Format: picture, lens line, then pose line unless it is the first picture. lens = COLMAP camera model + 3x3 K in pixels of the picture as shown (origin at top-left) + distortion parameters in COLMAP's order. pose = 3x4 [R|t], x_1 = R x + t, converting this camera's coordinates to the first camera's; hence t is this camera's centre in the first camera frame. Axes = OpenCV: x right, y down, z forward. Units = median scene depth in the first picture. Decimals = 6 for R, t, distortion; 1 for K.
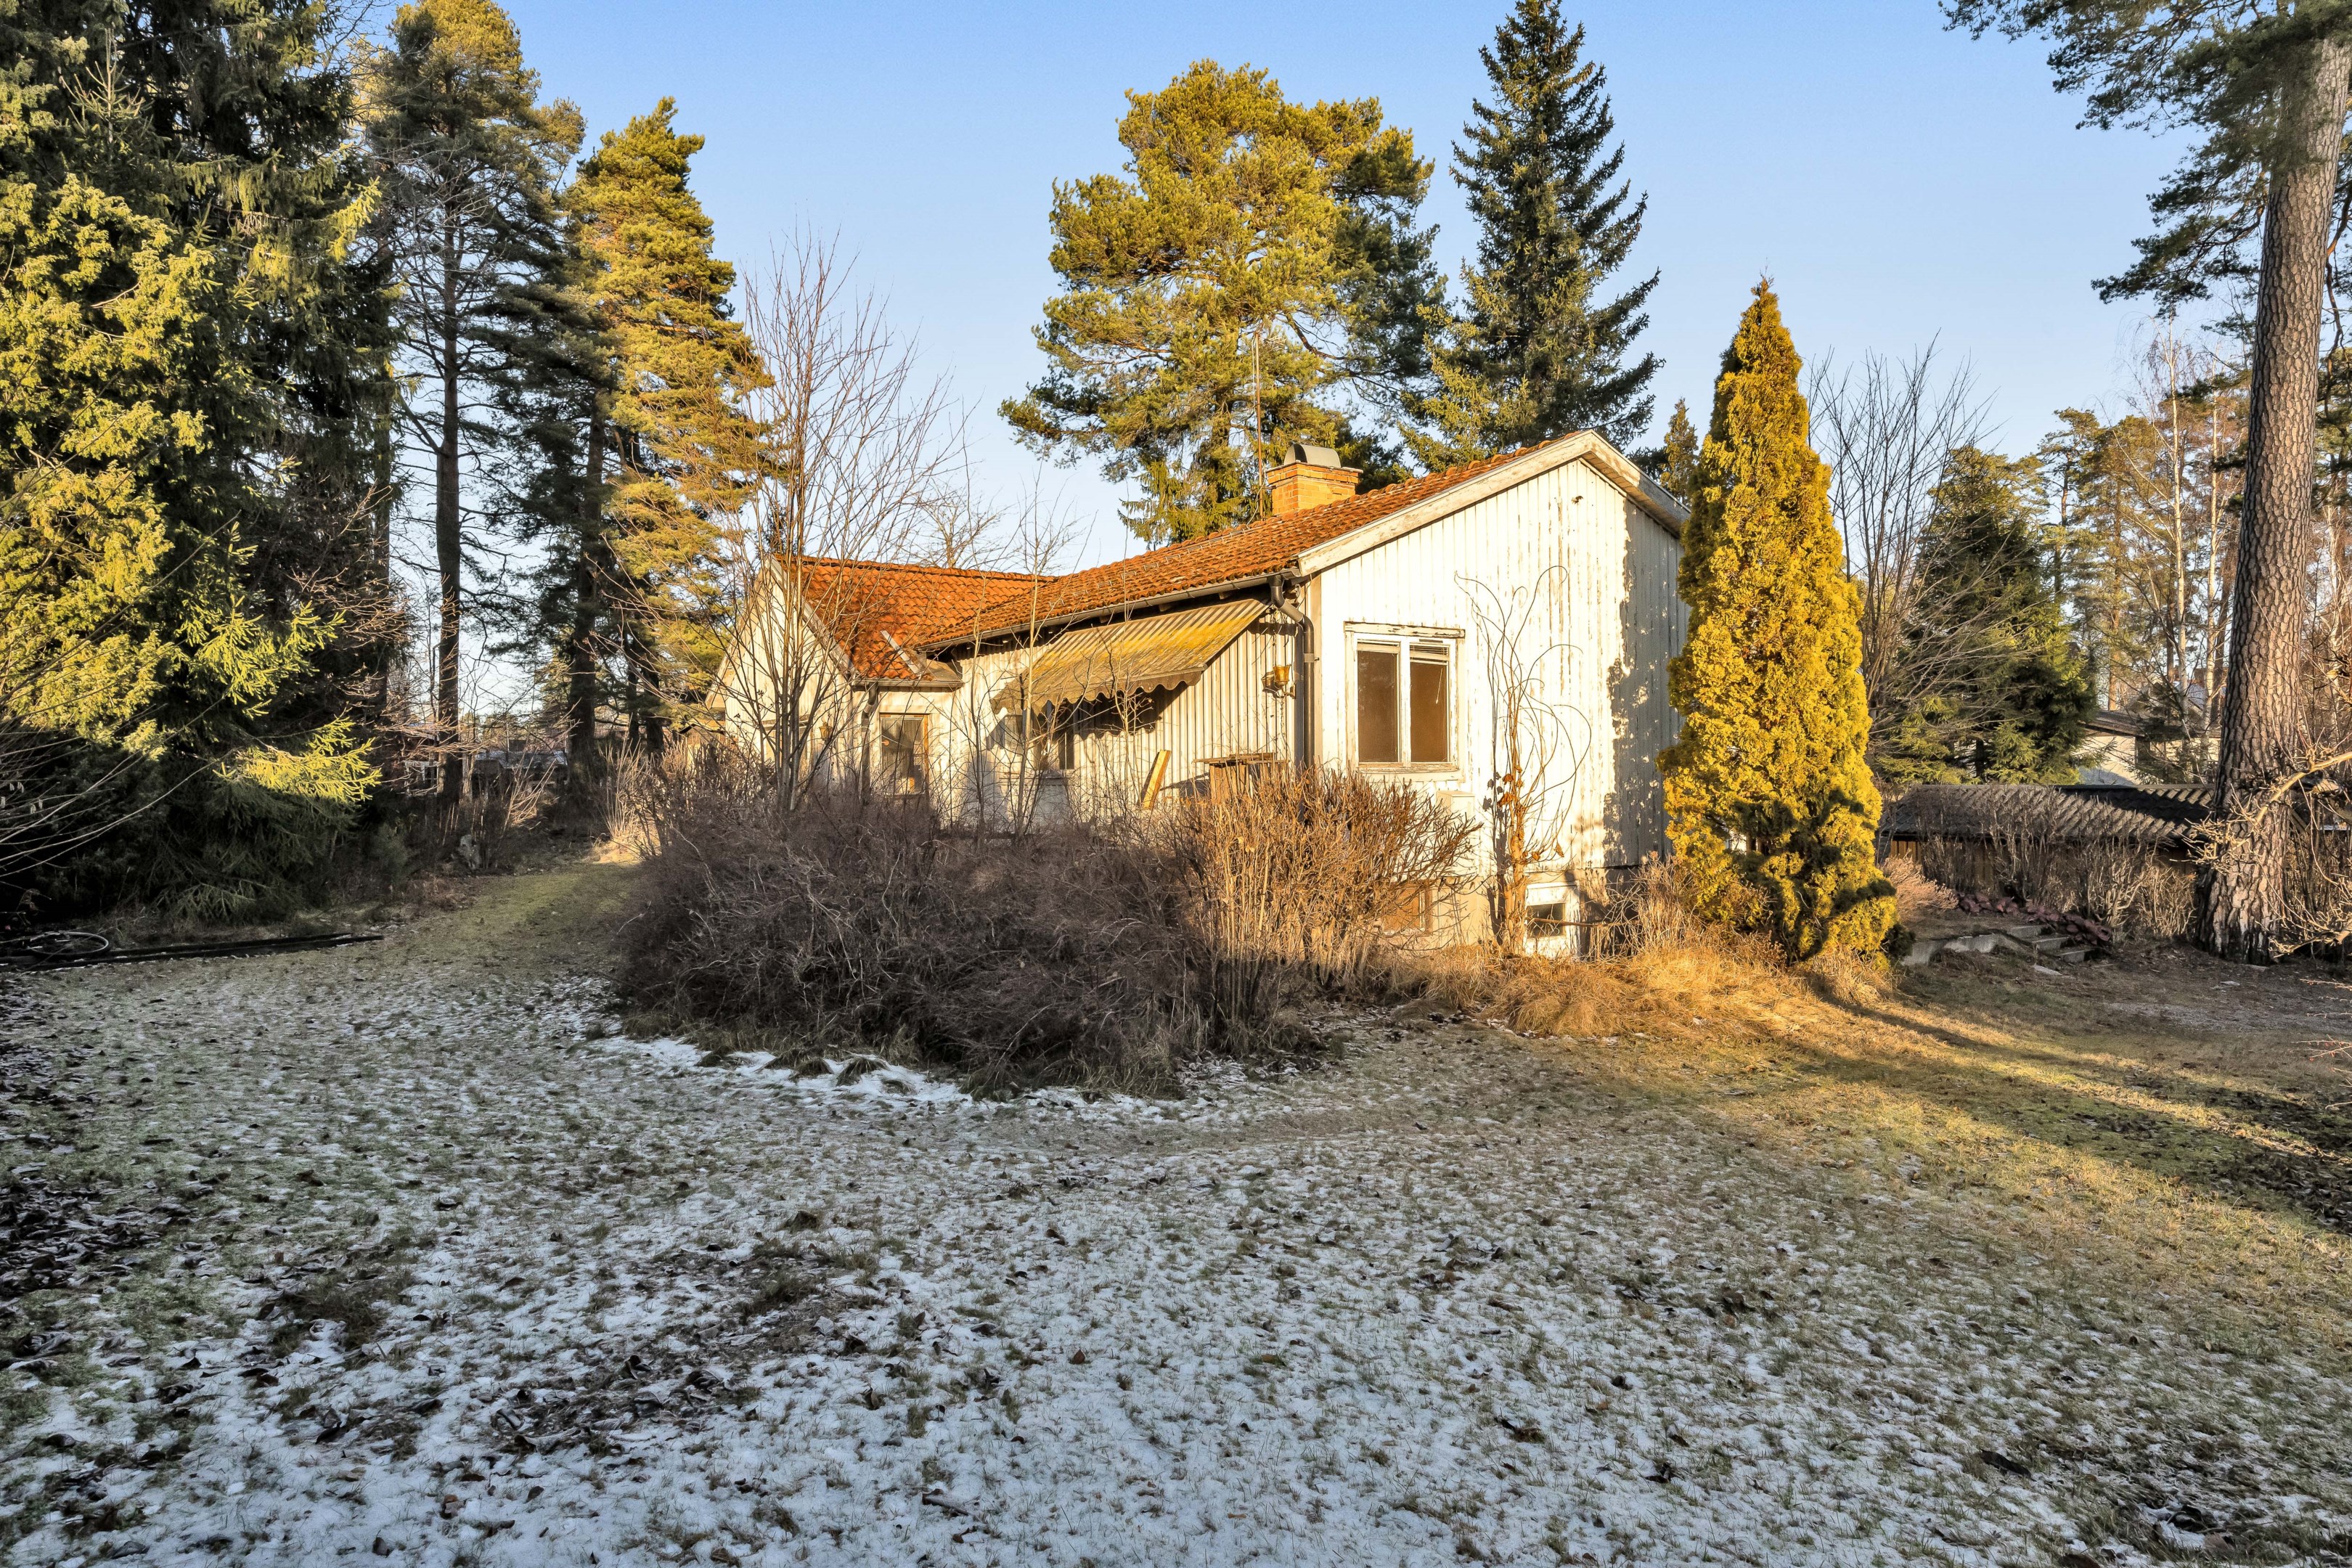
lens RADIAL K [[1375.2, 0, 1176.0], [0, 1375.2, 784.0], [0, 0, 1]] dist [-0.001122, -0.000308]
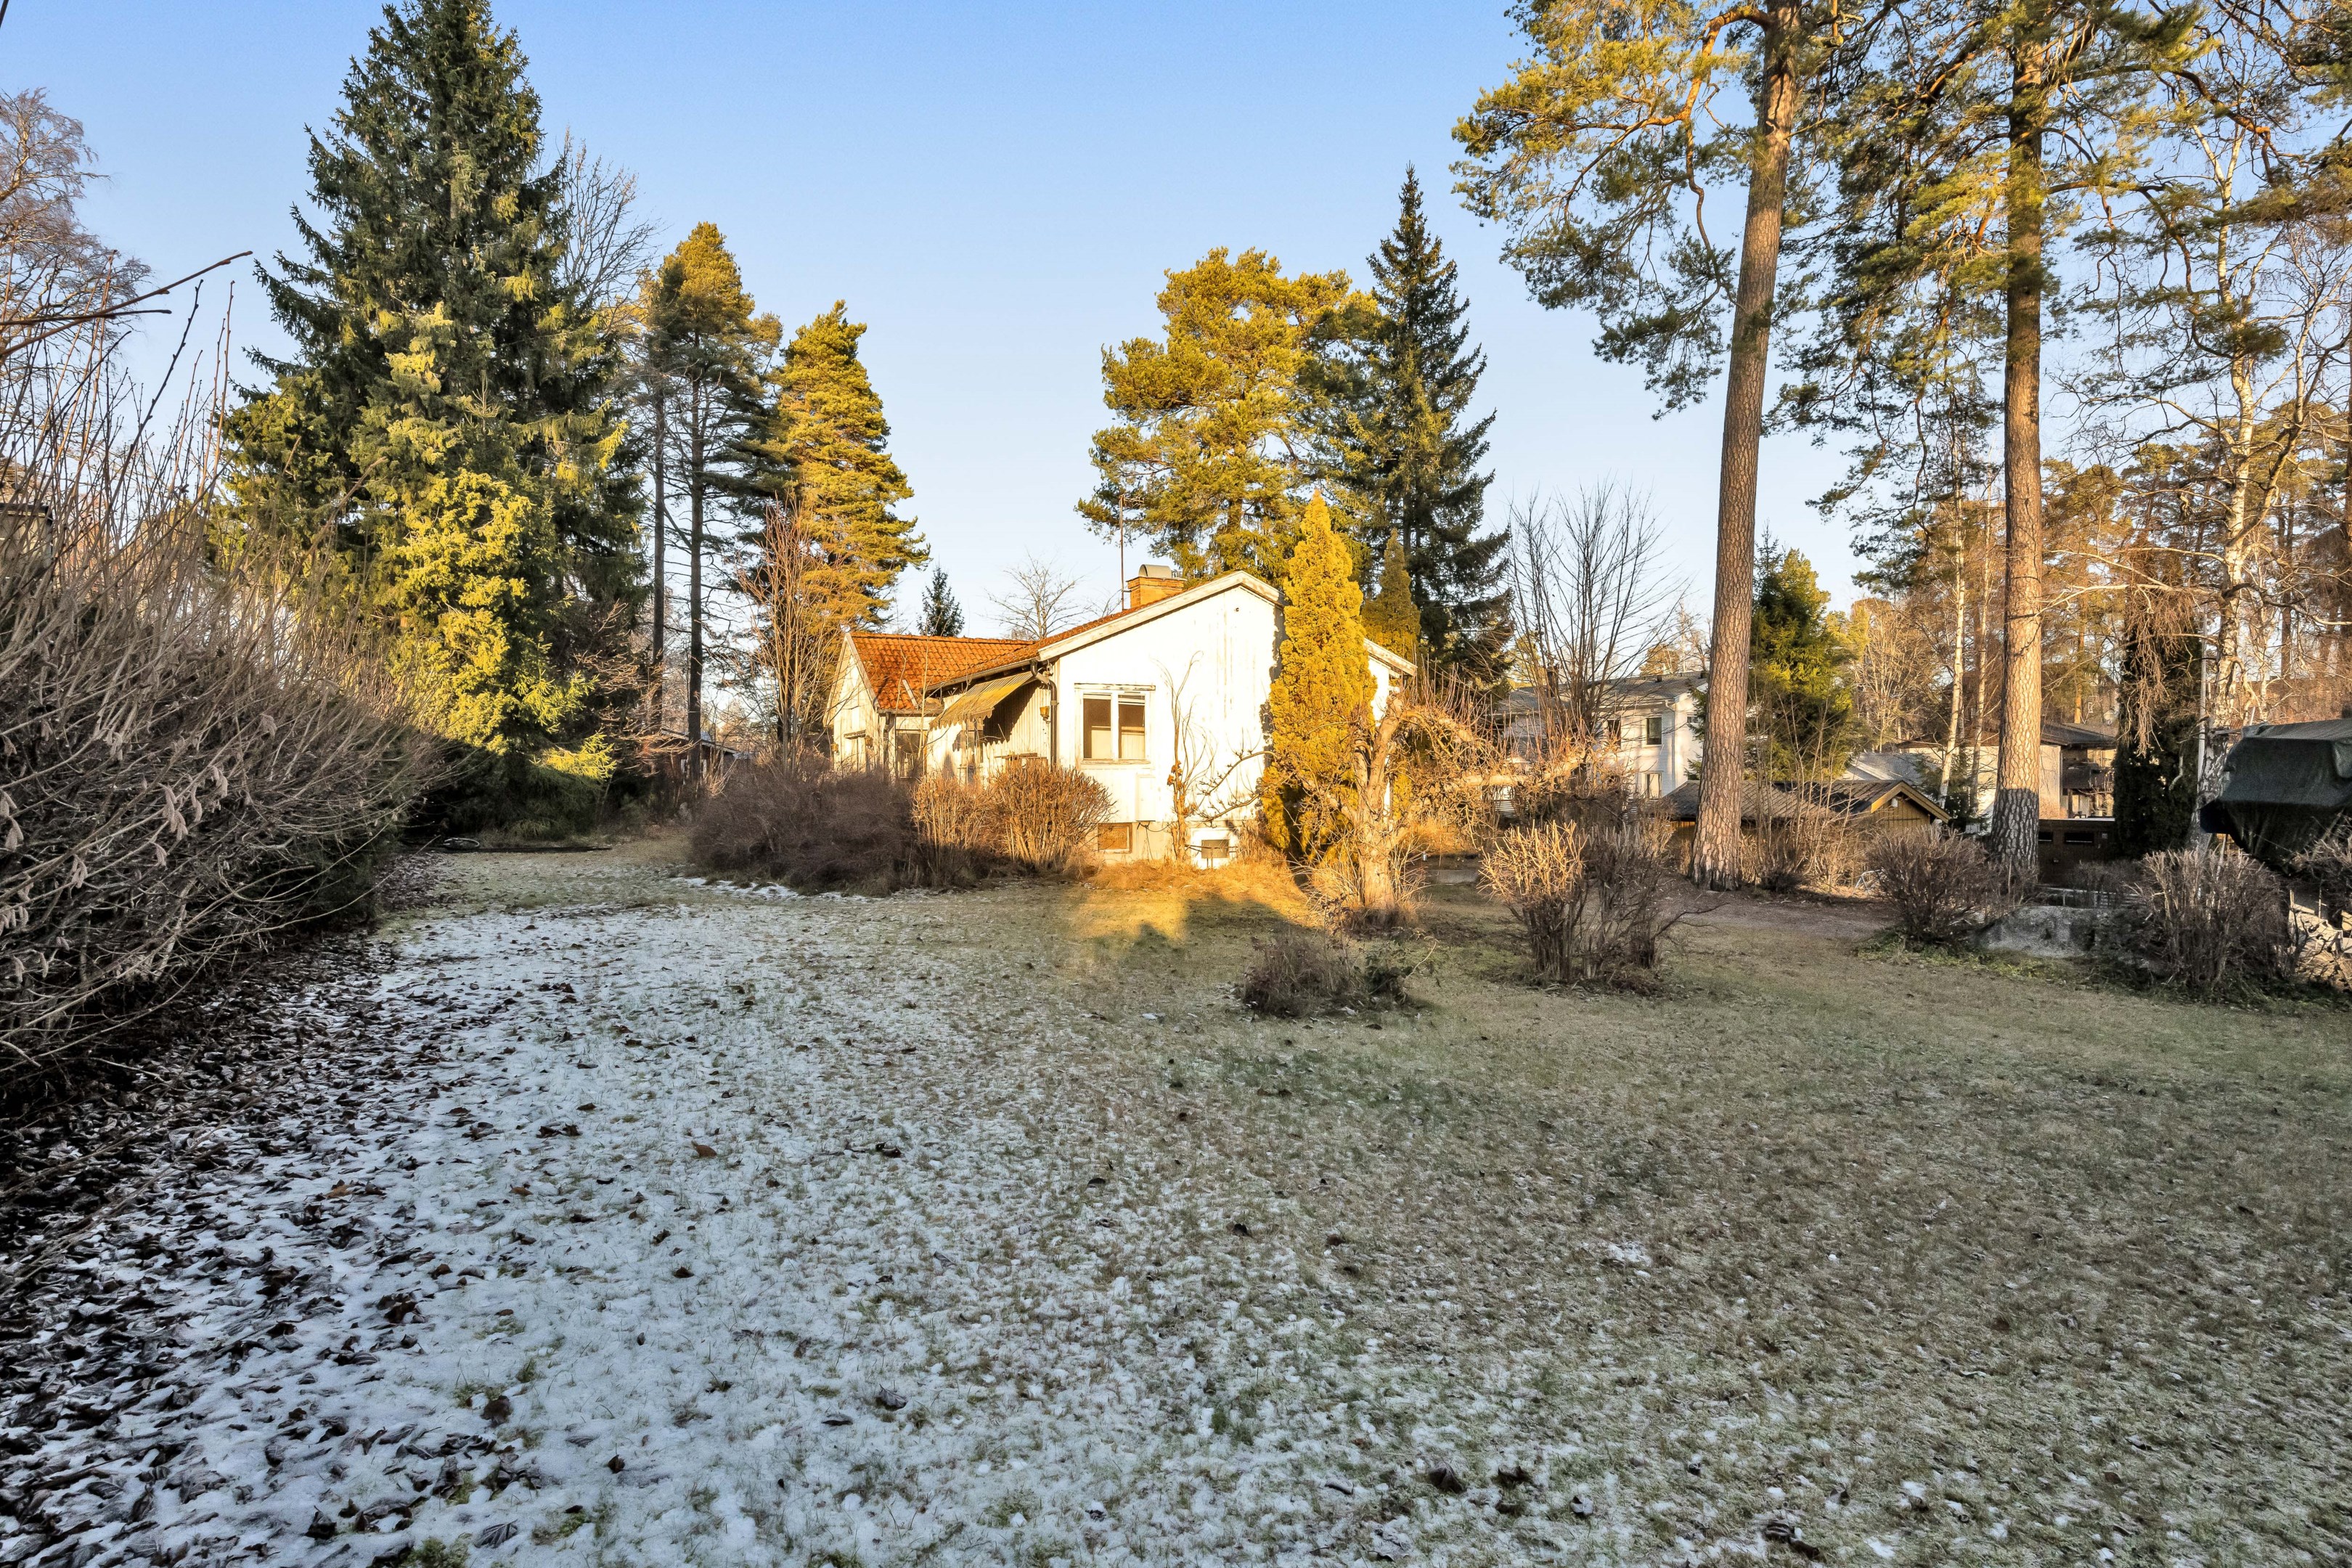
lens RADIAL K [[1219.4, 0, 1185.6], [0, 1219.4, 793.9], [0, 0, 1]] dist [-0.005898, -0.000162]
pose [[0.989379, 0.008593, -0.145103, 0.435046], [-0.007521, 0.999940, 0.007935, 0.015725], [0.145163, -0.006759, 0.989385, -0.528653]]
